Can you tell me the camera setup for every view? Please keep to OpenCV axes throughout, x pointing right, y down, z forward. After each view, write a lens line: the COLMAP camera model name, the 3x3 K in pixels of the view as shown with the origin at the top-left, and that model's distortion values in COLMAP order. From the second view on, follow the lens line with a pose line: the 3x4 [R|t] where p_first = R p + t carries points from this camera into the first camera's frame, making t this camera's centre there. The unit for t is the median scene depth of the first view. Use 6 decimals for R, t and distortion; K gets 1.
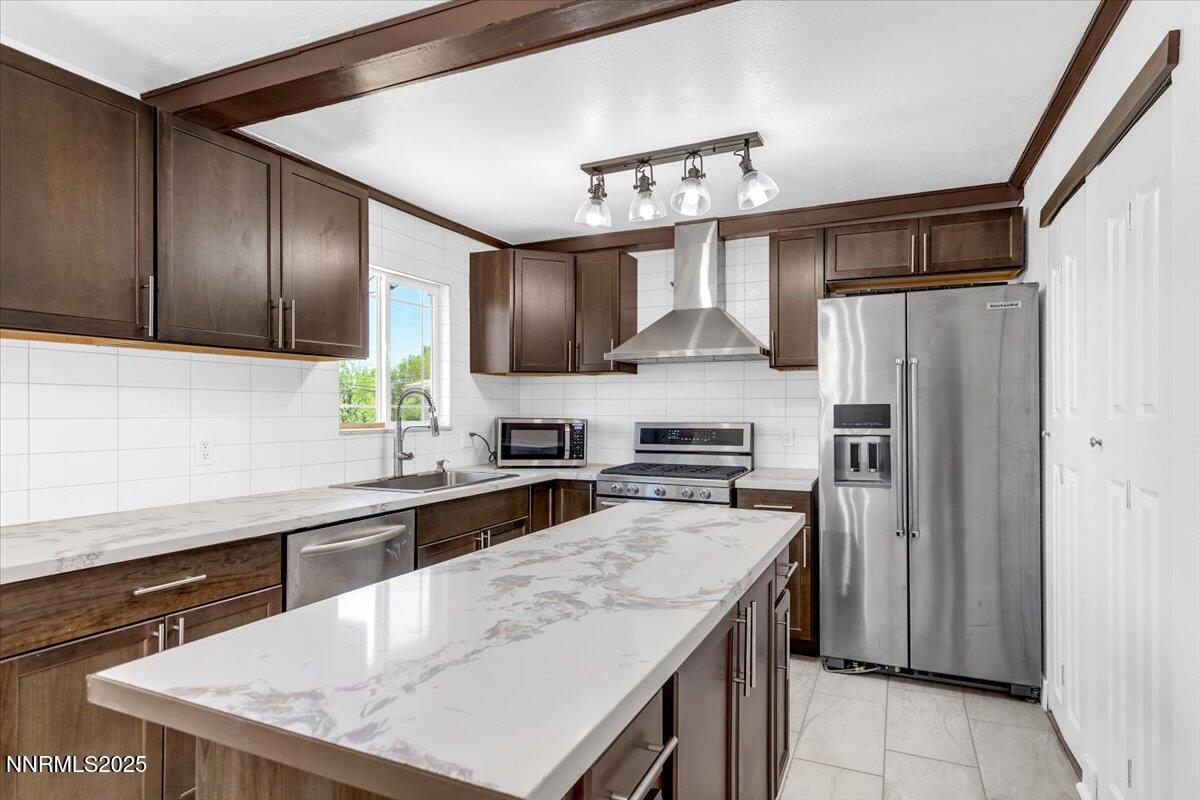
lens RADIAL K [[649.5, 0, 600.4], [0, 649.5, 408.9], [0, 0, 1]] dist [0.002684, 0.000183]
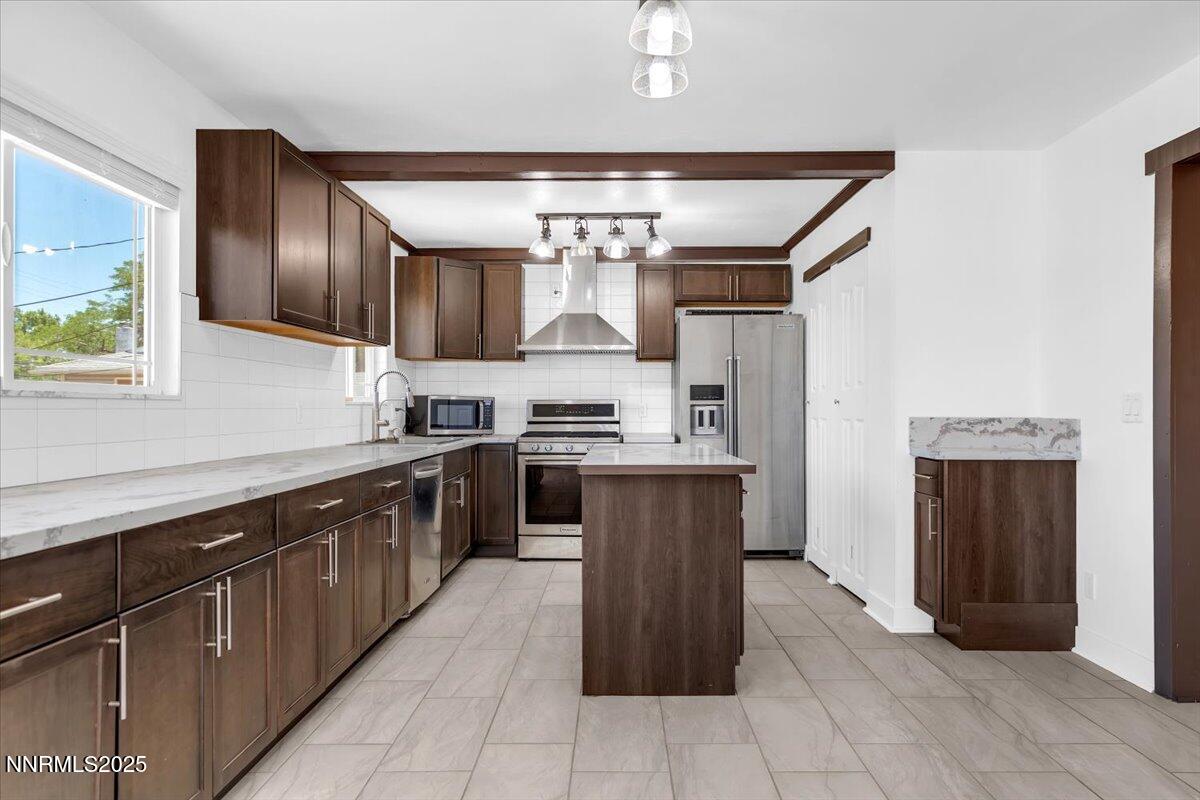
lens RADIAL K [[775.8, 0, 600.0], [0, 775.8, 400.0], [0, 0, 1]] dist [-0.001624, 0.000510]
pose [[0.917266, 0.003305, 0.398261, -0.562449], [-0.001224, 0.999984, -0.005481, 0.038968], [-0.398273, 0.004540, 0.917256, -0.590861]]
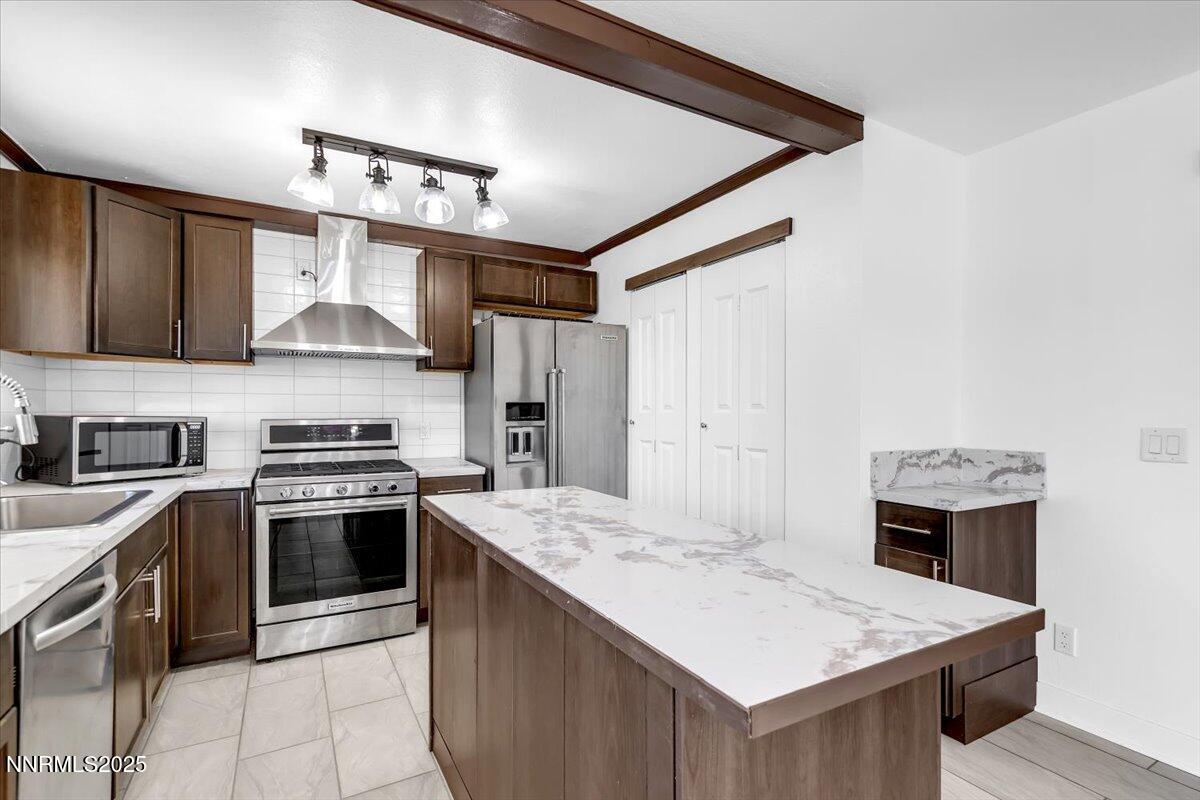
lens RADIAL K [[573.4, 0, 612.6], [0, 573.4, 413.3], [0, 0, 1]] dist [0.003081, 0.000132]
pose [[0.584379, -0.005247, 0.811464, -0.412006], [-0.004562, 0.999942, 0.009751, 0.002802], [-0.811468, -0.009401, 0.584321, 0.193303]]
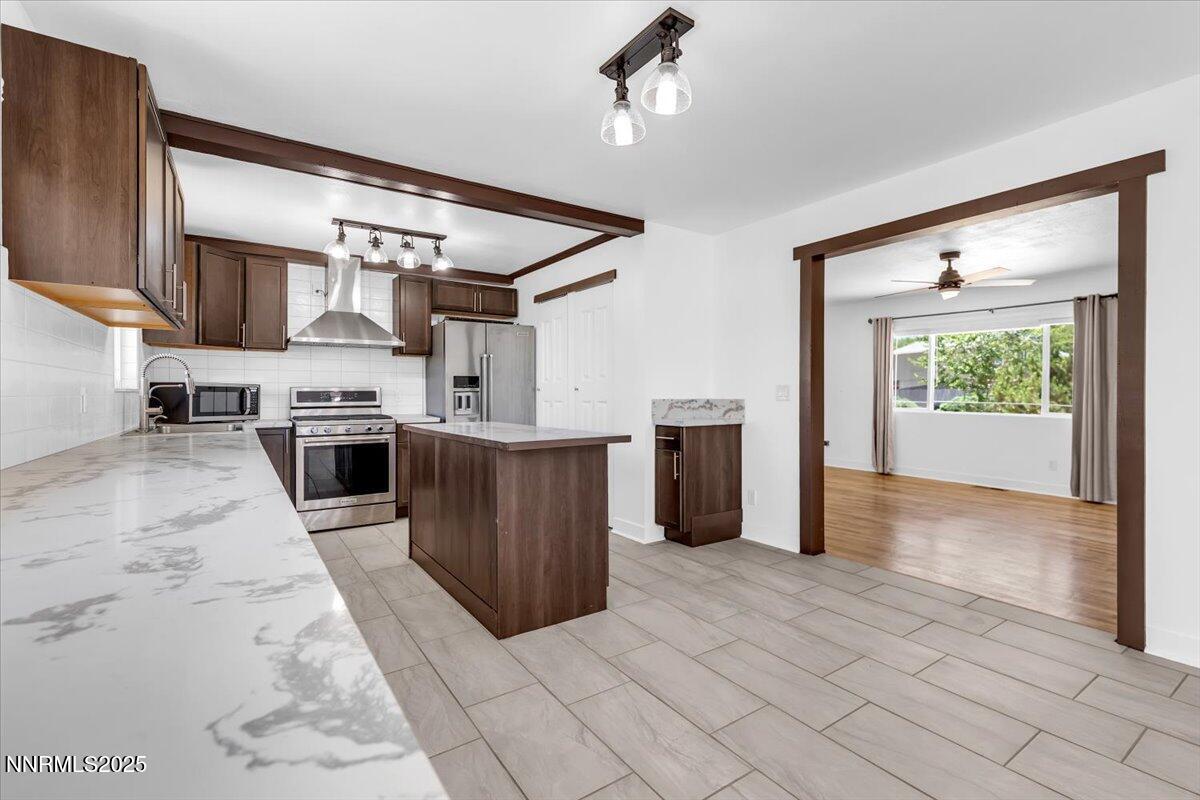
lens RADIAL K [[546.3, 0, 612.1], [0, 546.3, 391.5], [0, 0, 1]] dist [0.000958, -0.000185]
pose [[0.514494, 0.000103, 0.857494, -0.793621], [0.000217, 1.000000, -0.000251, 0.040860], [-0.857494, 0.000315, 0.514494, -0.242715]]
